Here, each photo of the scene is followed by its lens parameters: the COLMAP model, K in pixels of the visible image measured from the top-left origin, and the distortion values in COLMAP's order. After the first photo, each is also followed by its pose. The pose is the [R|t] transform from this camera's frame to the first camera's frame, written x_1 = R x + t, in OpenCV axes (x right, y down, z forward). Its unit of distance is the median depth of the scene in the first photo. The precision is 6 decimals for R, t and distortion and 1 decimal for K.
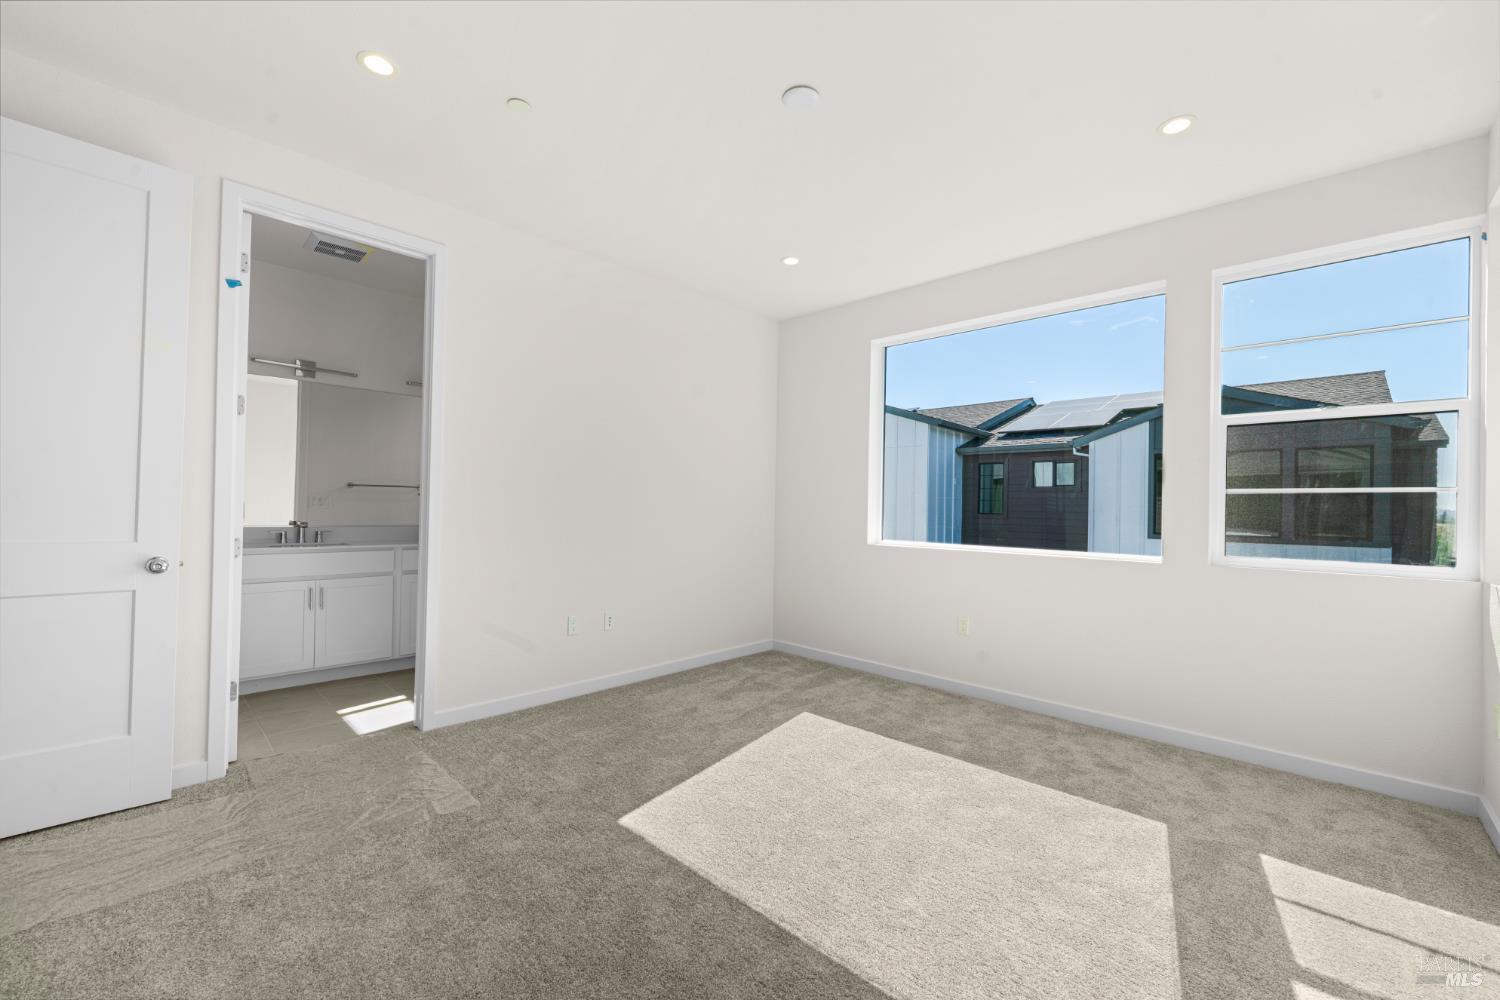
lens RADIAL K [[594.1, 0, 757.2], [0, 594.1, 501.2], [0, 0, 1]] dist [0.002190, -0.000316]
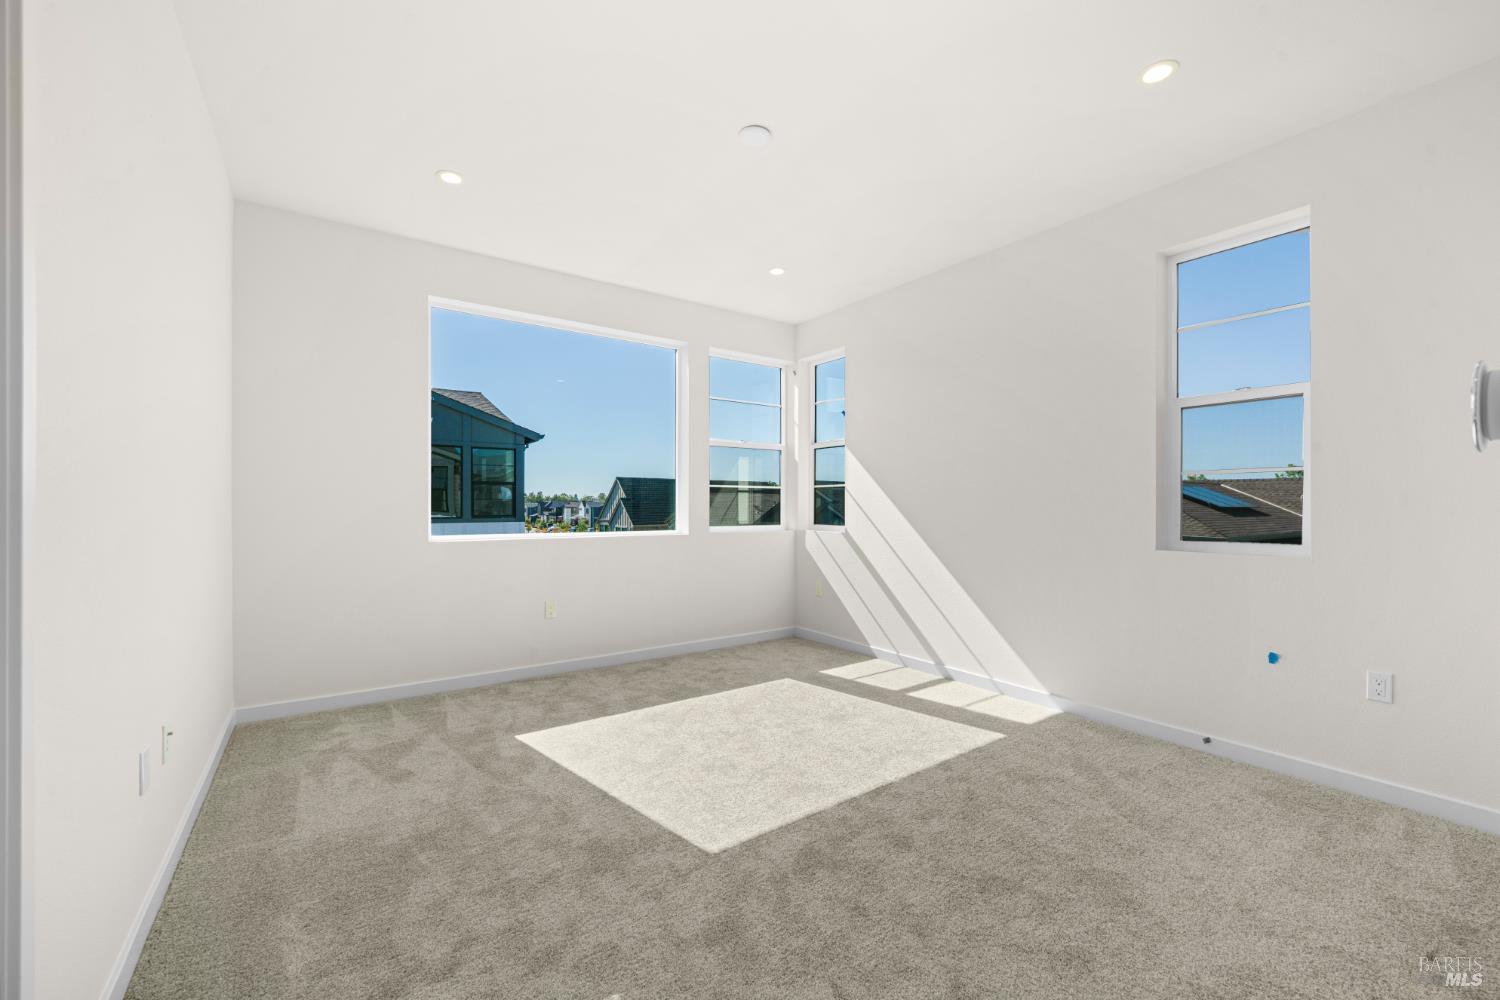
lens RADIAL K [[604.2, 0, 754.4], [0, 604.2, 507.1], [0, 0, 1]] dist [0.001060, -0.000801]
pose [[0.193477, -0.022276, 0.980852, -0.702517], [-0.013537, 0.999586, 0.025372, -0.002265], [-0.981011, -0.018187, 0.193095, 0.506668]]
